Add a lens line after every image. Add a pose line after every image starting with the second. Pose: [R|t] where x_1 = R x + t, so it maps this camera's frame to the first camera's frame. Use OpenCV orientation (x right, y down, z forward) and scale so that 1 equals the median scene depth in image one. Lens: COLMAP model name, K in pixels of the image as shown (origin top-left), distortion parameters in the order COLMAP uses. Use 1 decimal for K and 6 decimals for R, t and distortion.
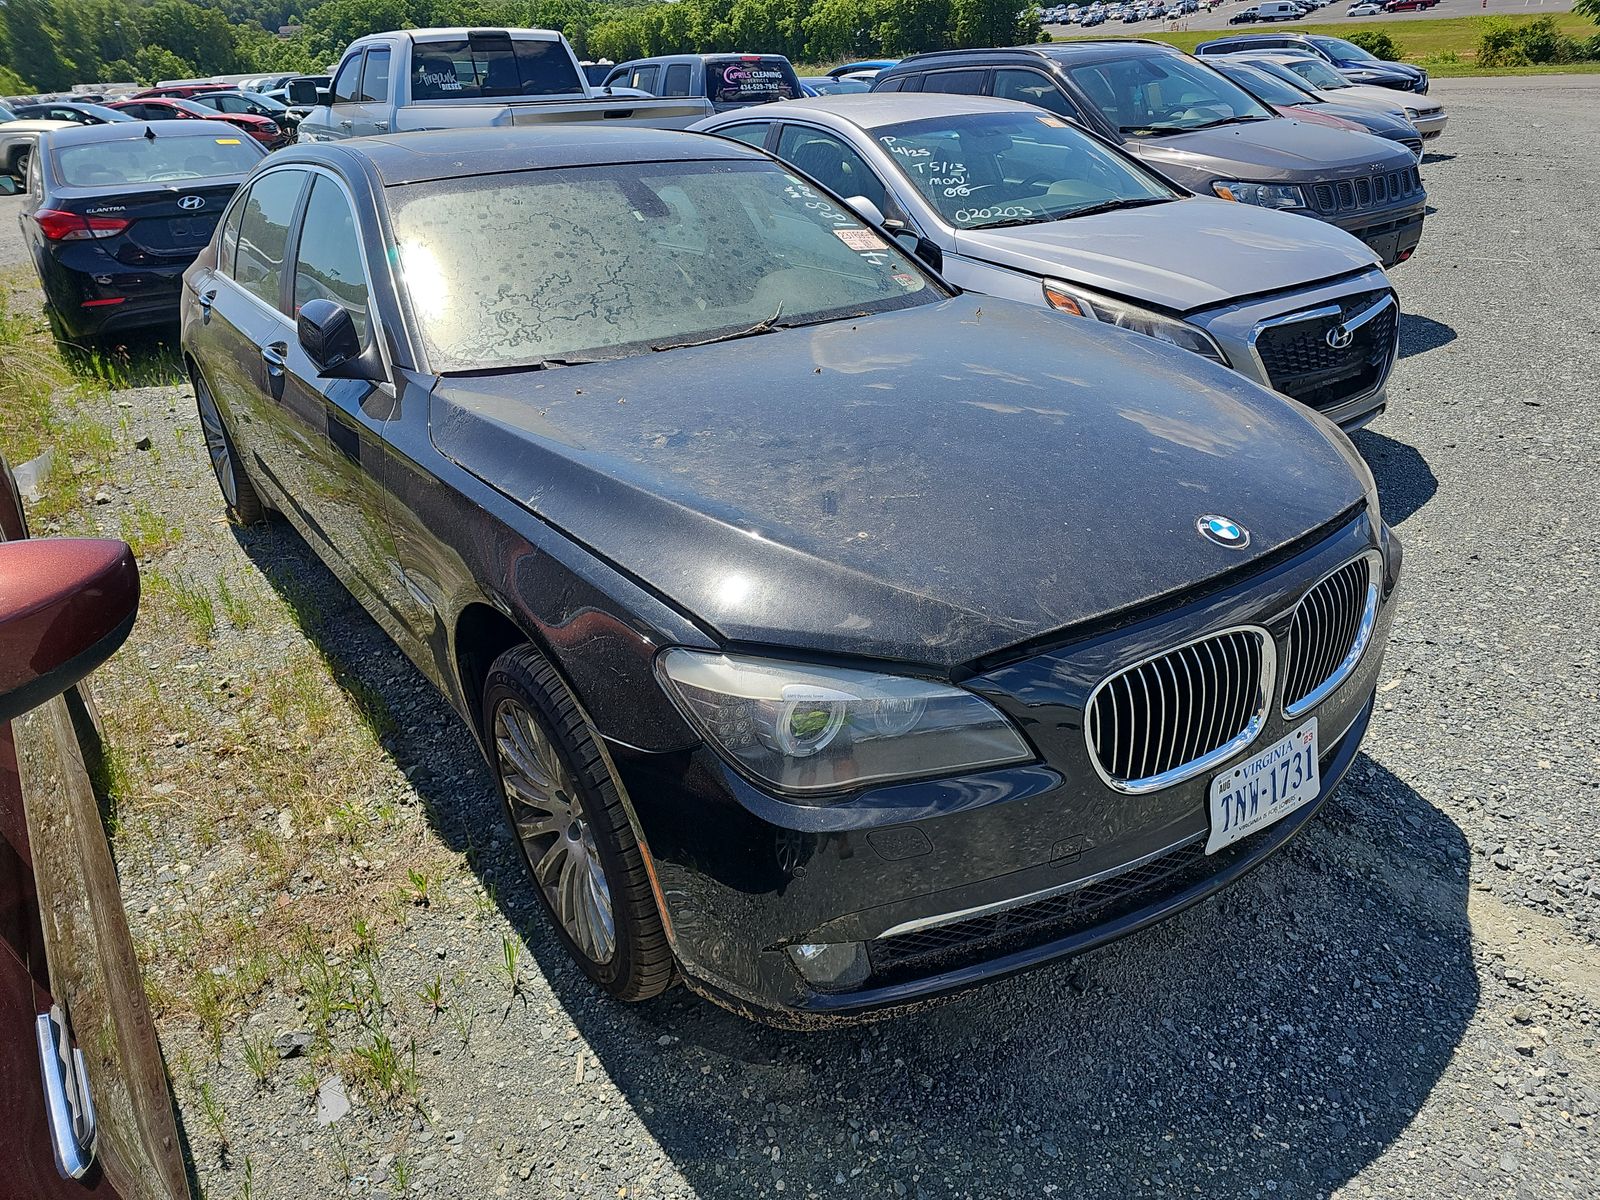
lens RADIAL K [[1081.4, 0, 810.8], [0, 1081.4, 599.1], [0, 0, 1]] dist [0.054057, -0.047947]
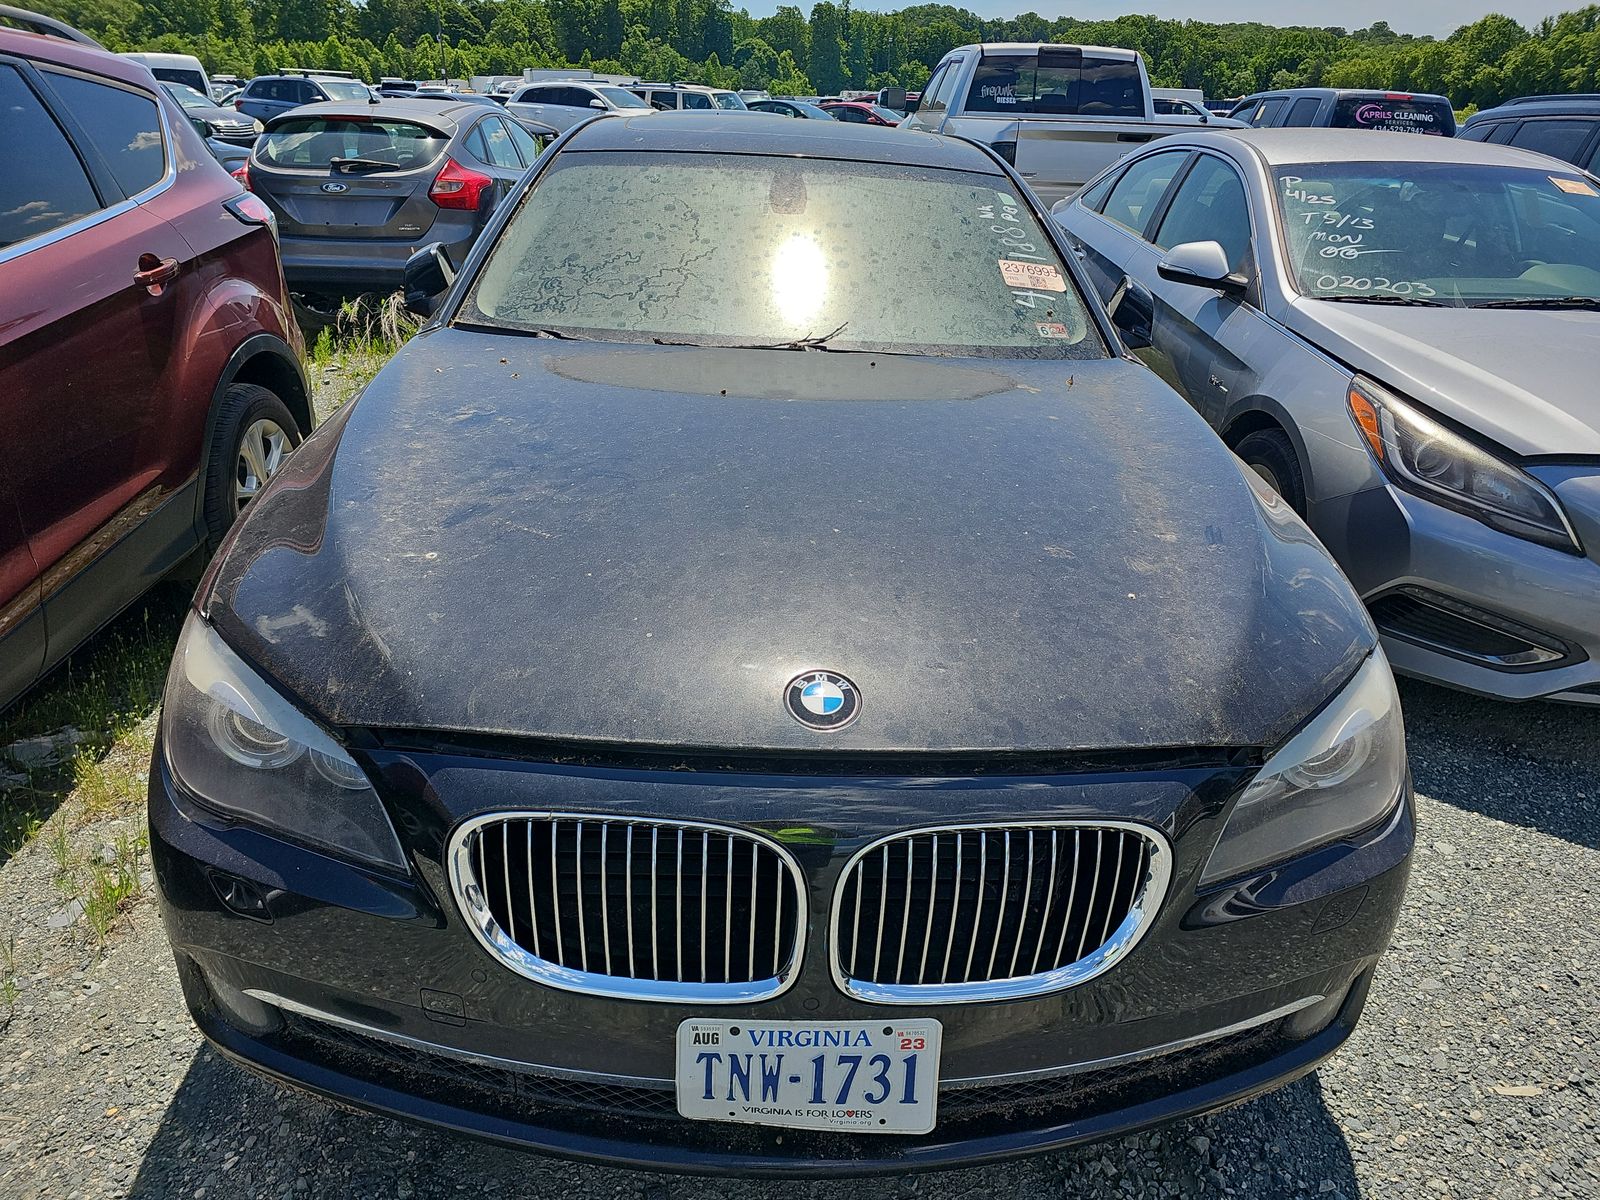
lens RADIAL K [[1081.4, 0, 793.2], [0, 1081.4, 600.6], [0, 0, 1]] dist [0.054057, -0.047947]
pose [[0.815255, 0.299487, -0.495648, 0.326290], [-0.310175, 0.948591, 0.062986, -0.076229], [0.489030, 0.102388, 0.866237, 0.179107]]
